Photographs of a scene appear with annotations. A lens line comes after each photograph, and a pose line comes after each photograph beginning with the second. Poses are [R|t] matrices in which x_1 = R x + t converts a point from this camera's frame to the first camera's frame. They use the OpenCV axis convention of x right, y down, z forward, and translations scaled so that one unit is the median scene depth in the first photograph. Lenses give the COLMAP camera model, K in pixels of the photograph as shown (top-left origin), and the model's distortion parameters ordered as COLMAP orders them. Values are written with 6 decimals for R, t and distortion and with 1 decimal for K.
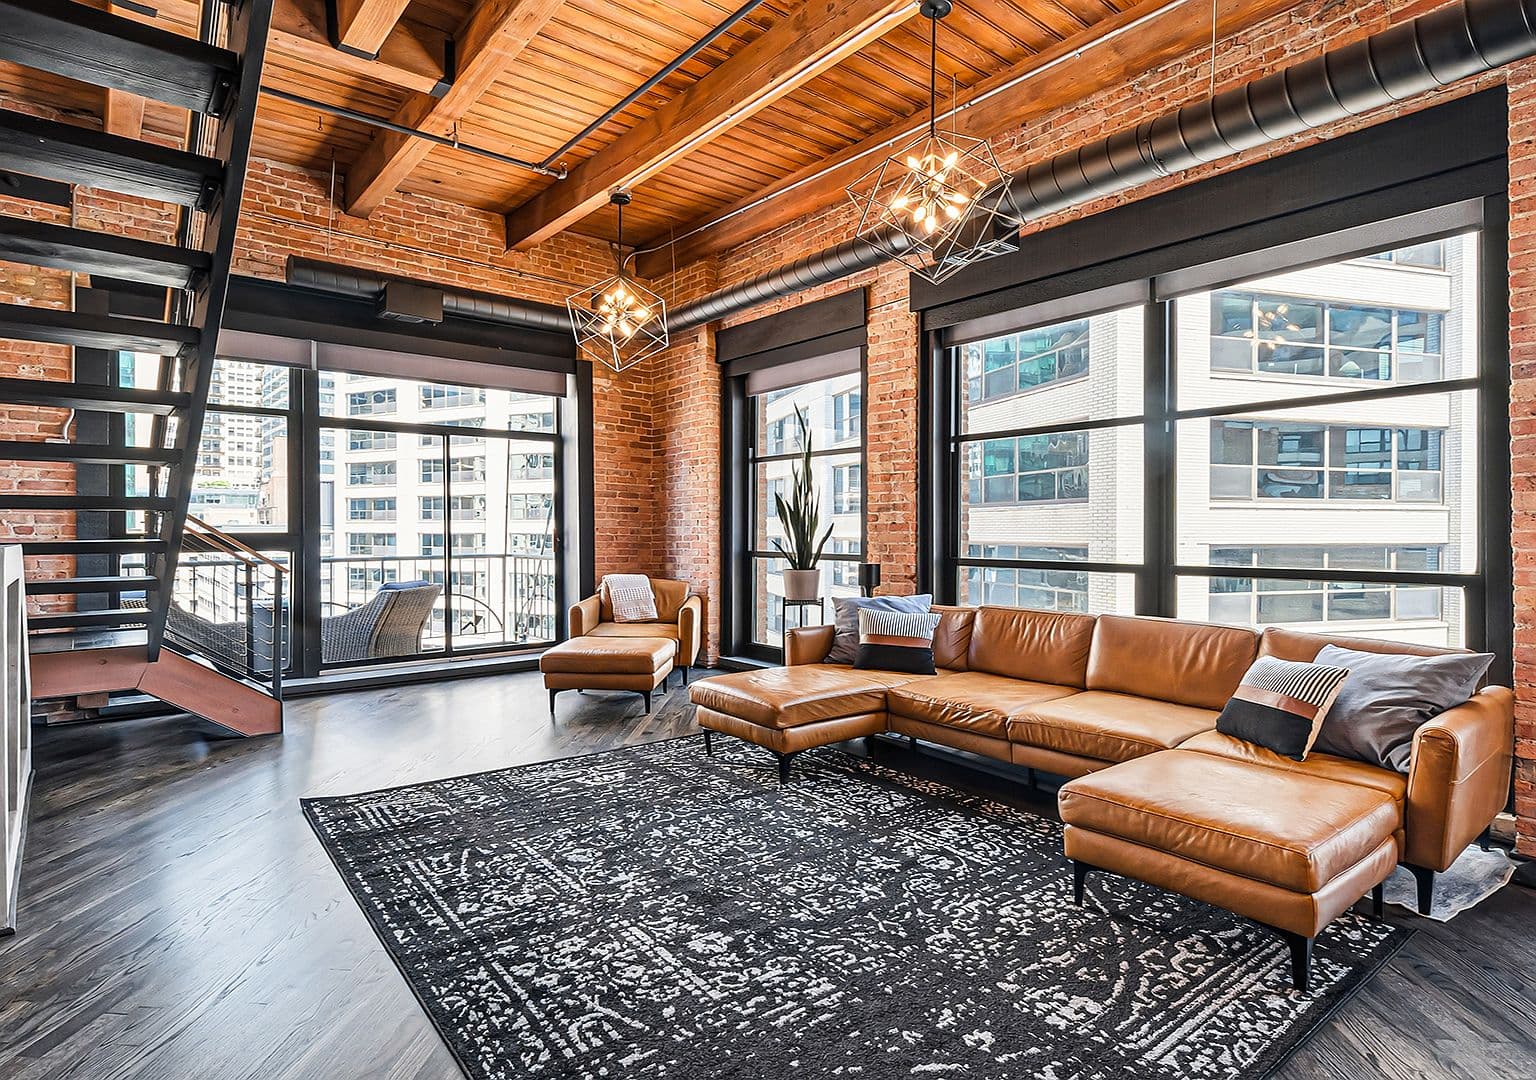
lens RADIAL K [[847.2, 0, 762.7], [0, 847.2, 531.4], [0, 0, 1]] dist [-0.005617, -0.000380]
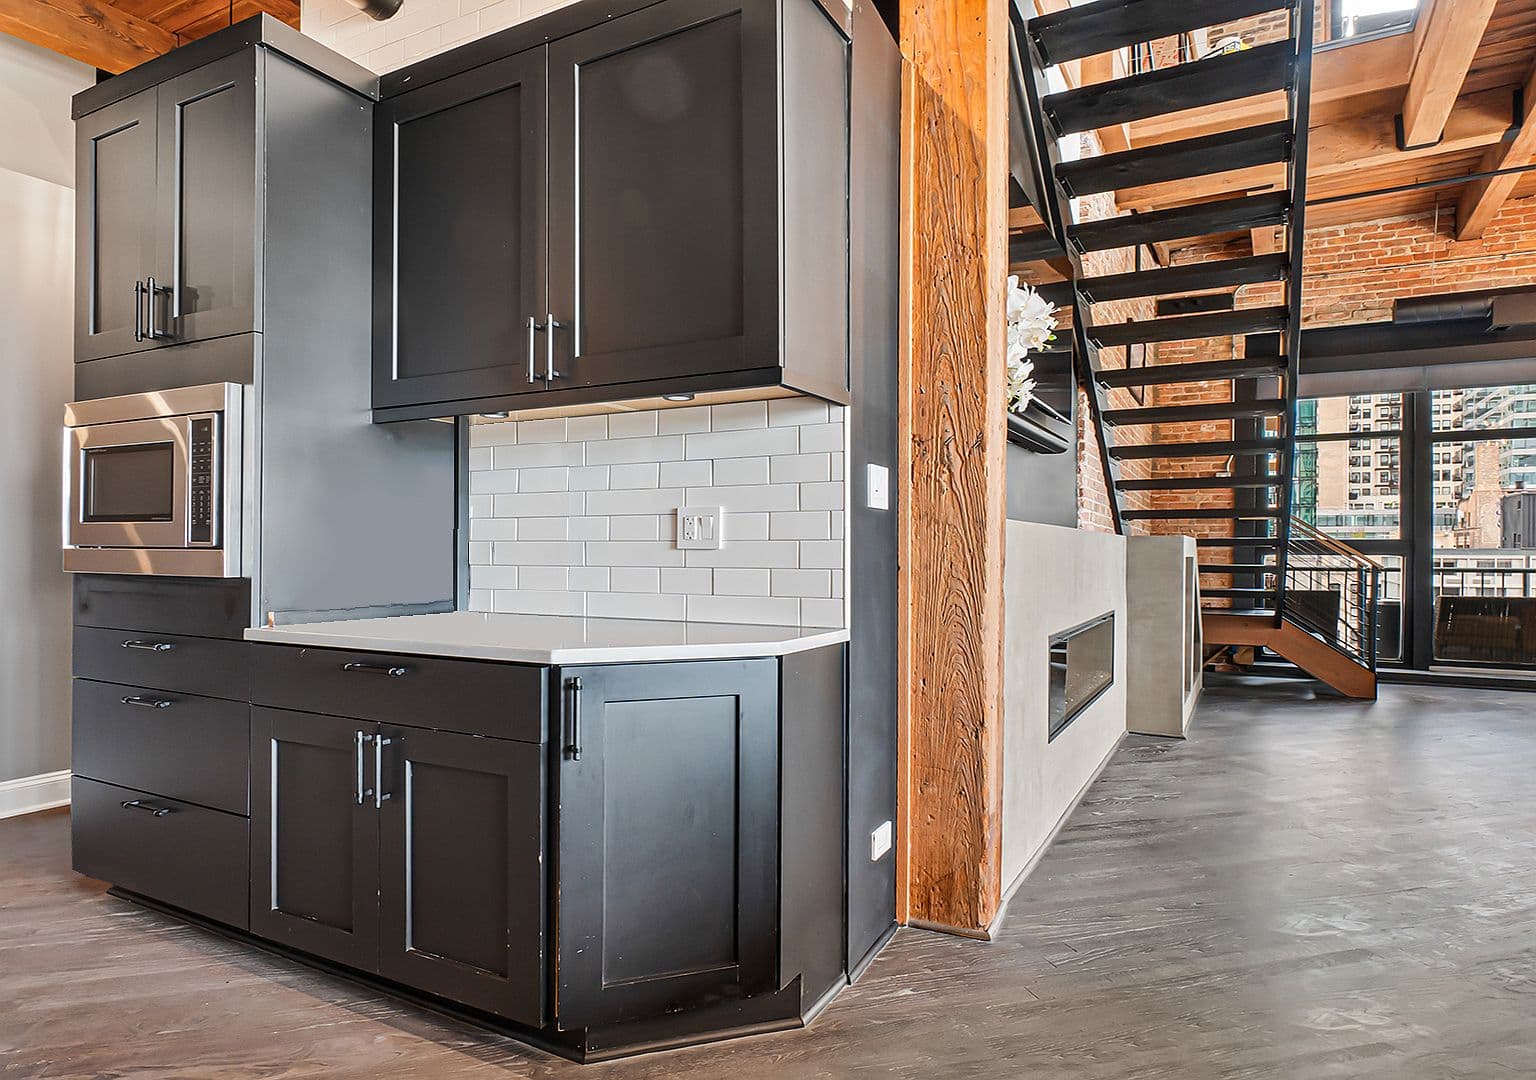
lens RADIAL K [[907.6, 0, 773.2], [0, 907.6, 550.9], [0, 0, 1]] dist [0.000530, 0.000779]
pose [[0.383037, 0.005447, -0.923717, 0.295637], [-0.007180, 0.999970, 0.002920, 0.026131], [0.923705, 0.005514, 0.383065, -0.296495]]
